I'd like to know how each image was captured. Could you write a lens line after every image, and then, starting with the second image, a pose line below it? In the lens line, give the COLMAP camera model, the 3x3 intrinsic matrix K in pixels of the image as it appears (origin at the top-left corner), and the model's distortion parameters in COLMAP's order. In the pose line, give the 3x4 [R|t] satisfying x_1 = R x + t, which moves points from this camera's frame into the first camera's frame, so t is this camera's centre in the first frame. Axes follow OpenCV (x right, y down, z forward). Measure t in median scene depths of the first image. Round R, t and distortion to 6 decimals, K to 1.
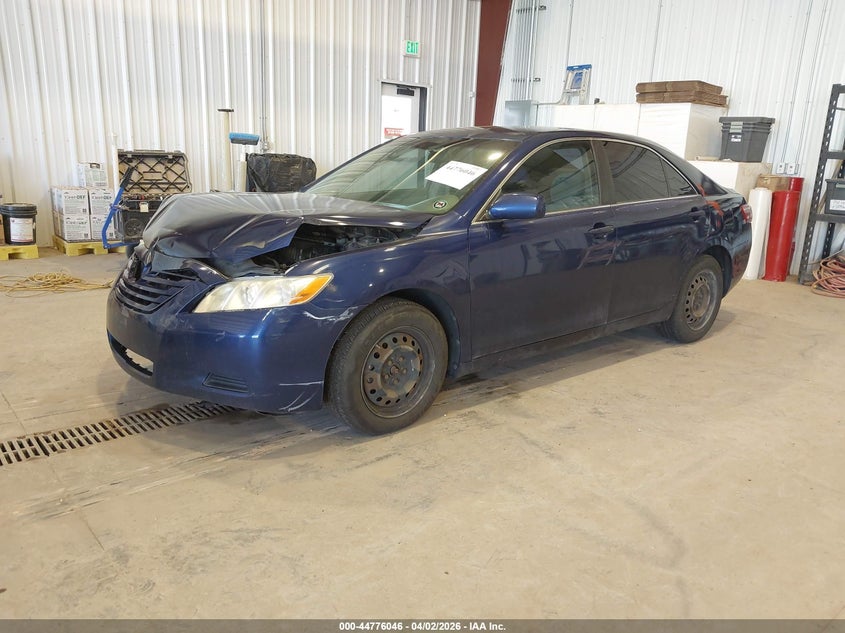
lens RADIAL K [[663.1, 0, 425.0], [0, 663.1, 322.8], [0, 0, 1]] dist [-0.005042, -0.004925]
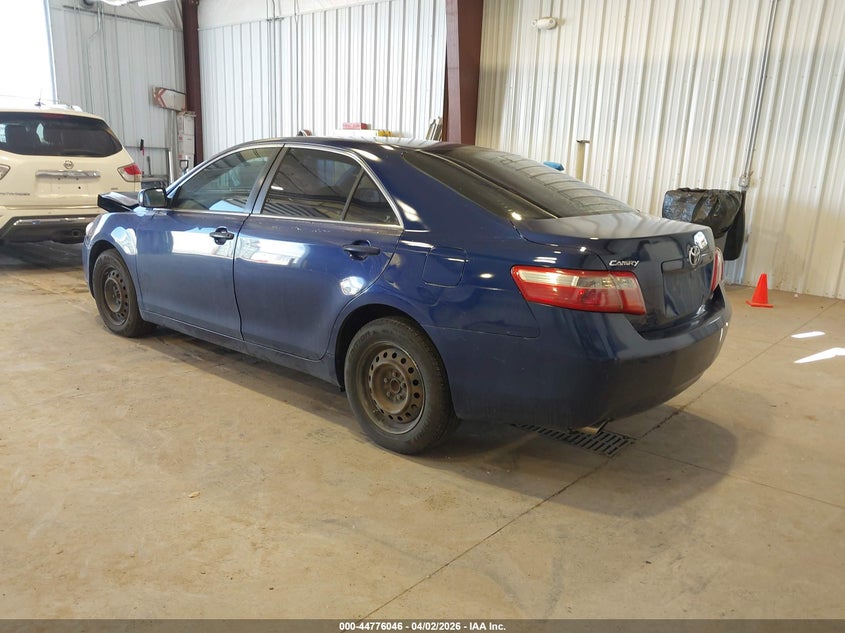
lens RADIAL K [[663.1, 0, 426.5], [0, 663.1, 314.2], [0, 0, 1]] dist [-0.005042, -0.004925]
pose [[0.149346, 0.182055, -0.971881, 1.277272], [-0.276644, 0.951344, 0.135697, -0.242568], [0.949297, 0.248599, 0.192444, 1.114722]]
